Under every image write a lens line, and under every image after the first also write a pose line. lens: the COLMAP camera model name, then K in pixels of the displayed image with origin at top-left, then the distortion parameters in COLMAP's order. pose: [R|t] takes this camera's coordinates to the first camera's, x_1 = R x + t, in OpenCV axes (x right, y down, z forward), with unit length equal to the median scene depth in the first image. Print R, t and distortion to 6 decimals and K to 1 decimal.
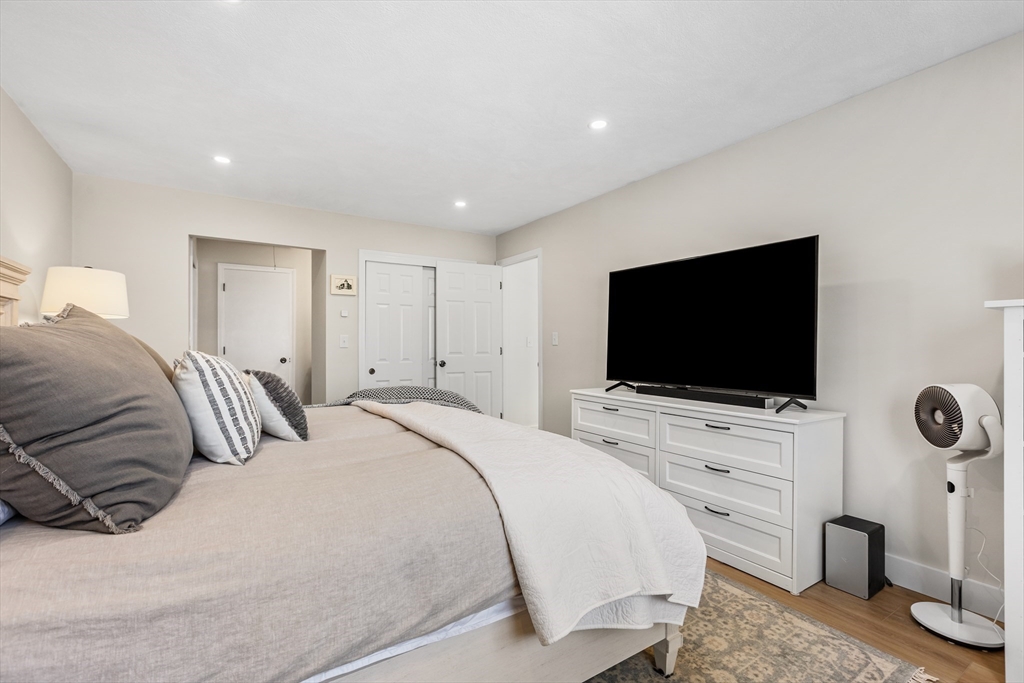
lens RADIAL K [[460.0, 0, 508.1], [0, 460.0, 341.8], [0, 0, 1]] dist [0.002310, -0.001312]
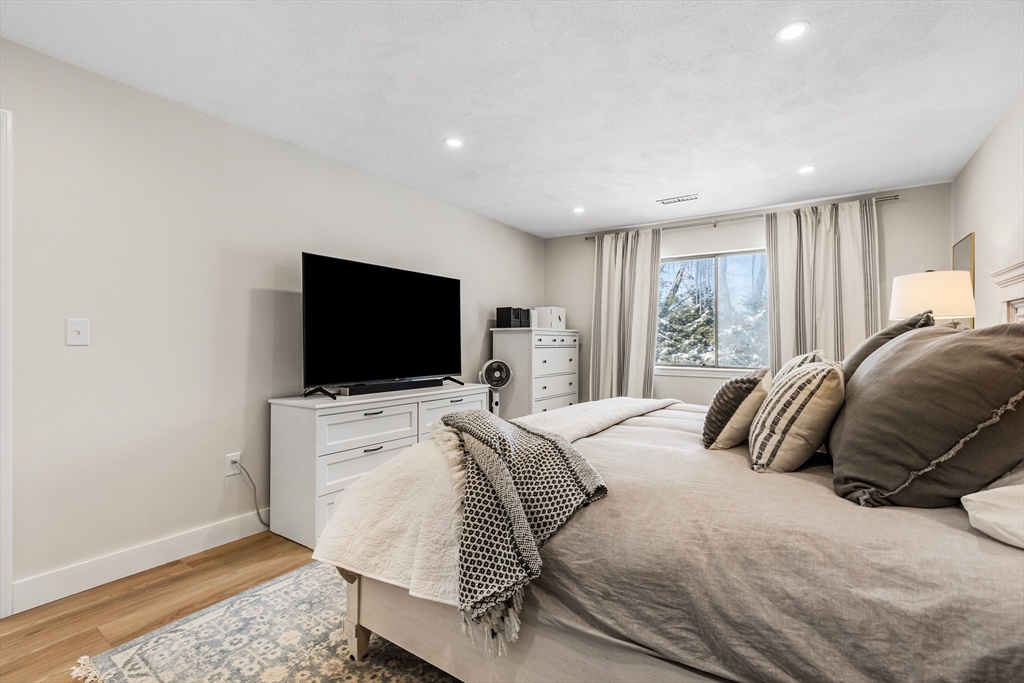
lens RADIAL K [[460.0, 0, 509.3], [0, 460.0, 345.0], [0, 0, 1]] dist [0.002310, -0.001312]
pose [[-0.380368, -0.015089, 0.924712, -0.767622], [-0.017756, 0.999802, 0.009010, -0.005099], [-0.924665, -0.012992, -0.380560, 1.146115]]
